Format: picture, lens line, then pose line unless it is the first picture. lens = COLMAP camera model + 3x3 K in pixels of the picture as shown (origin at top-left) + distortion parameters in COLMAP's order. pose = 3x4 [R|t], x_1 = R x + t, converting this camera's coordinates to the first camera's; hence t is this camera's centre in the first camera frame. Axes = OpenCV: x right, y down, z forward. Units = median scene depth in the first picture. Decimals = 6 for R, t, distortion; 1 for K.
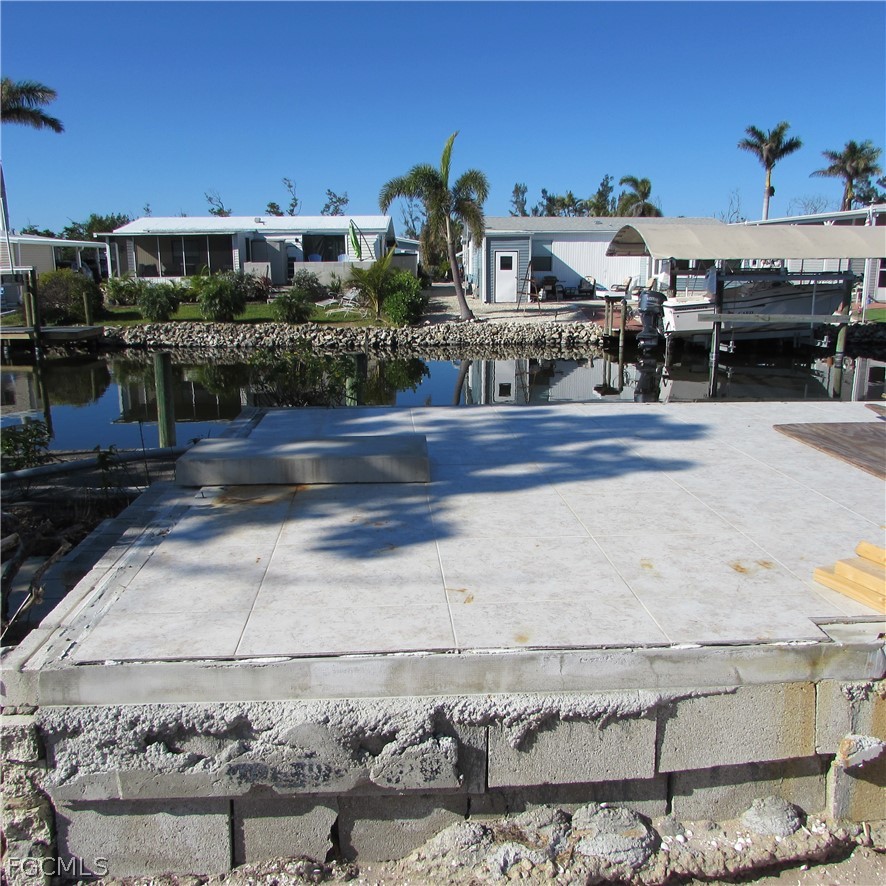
lens RADIAL K [[856.4, 0, 443.0], [0, 856.4, 443.0], [0, 0, 1]] dist [-0.068366, 0.135329]
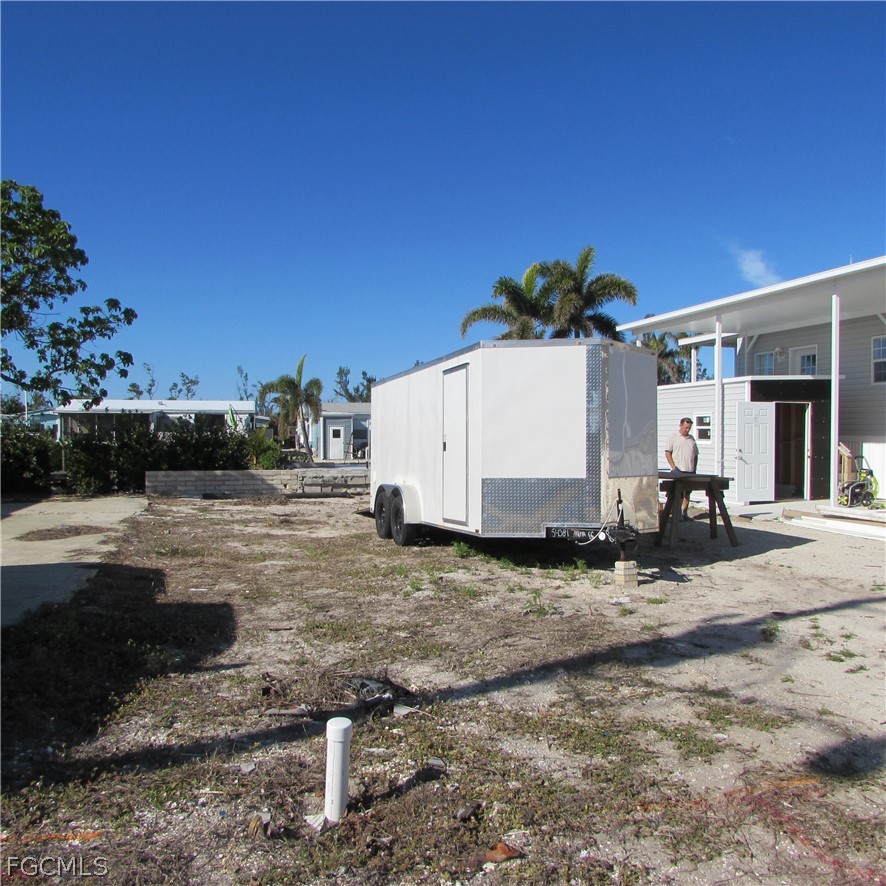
lens RADIAL K [[856.4, 0, 443.0], [0, 856.4, 443.0], [0, 0, 1]] dist [-0.068366, 0.135329]
pose [[0.979188, 0.002800, 0.202934, -0.050010], [0.037338, 0.980352, -0.193688, 0.108972], [-0.199489, 0.197234, 0.959845, -0.502937]]
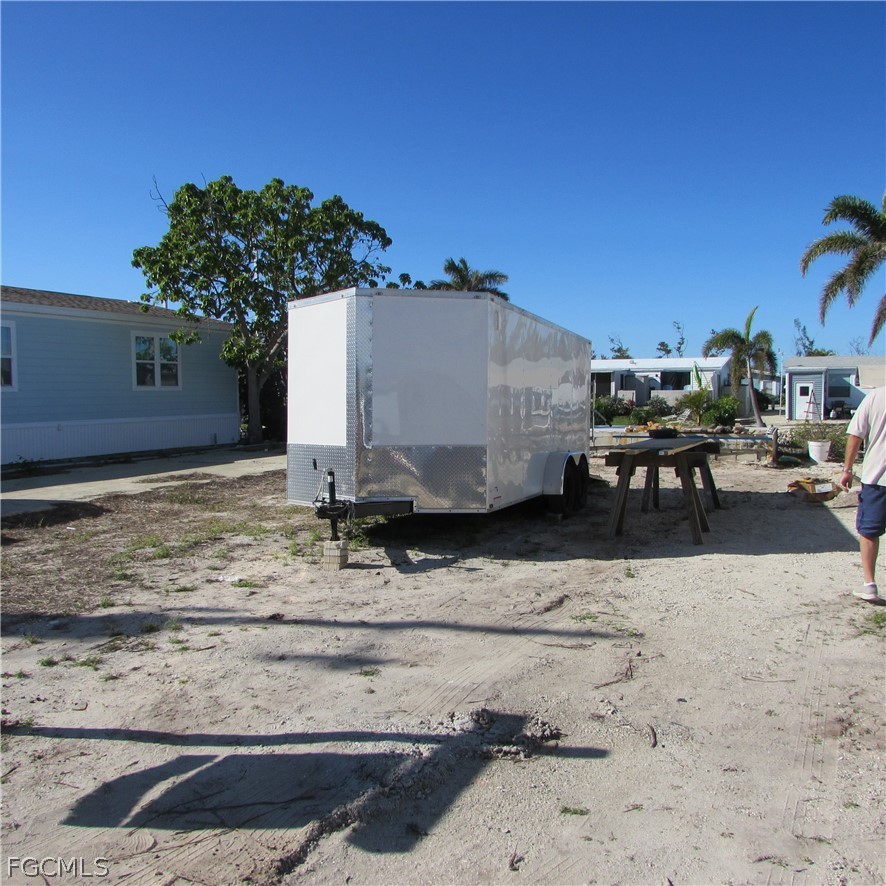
lens RADIAL K [[856.4, 0, 443.0], [0, 856.4, 443.0], [0, 0, 1]] dist [-0.068366, 0.135329]
pose [[0.892903, 0.026221, -0.449485, 0.170980], [-0.092070, 0.987841, -0.125273, 0.096950], [0.440735, 0.153240, 0.884460, -0.455626]]
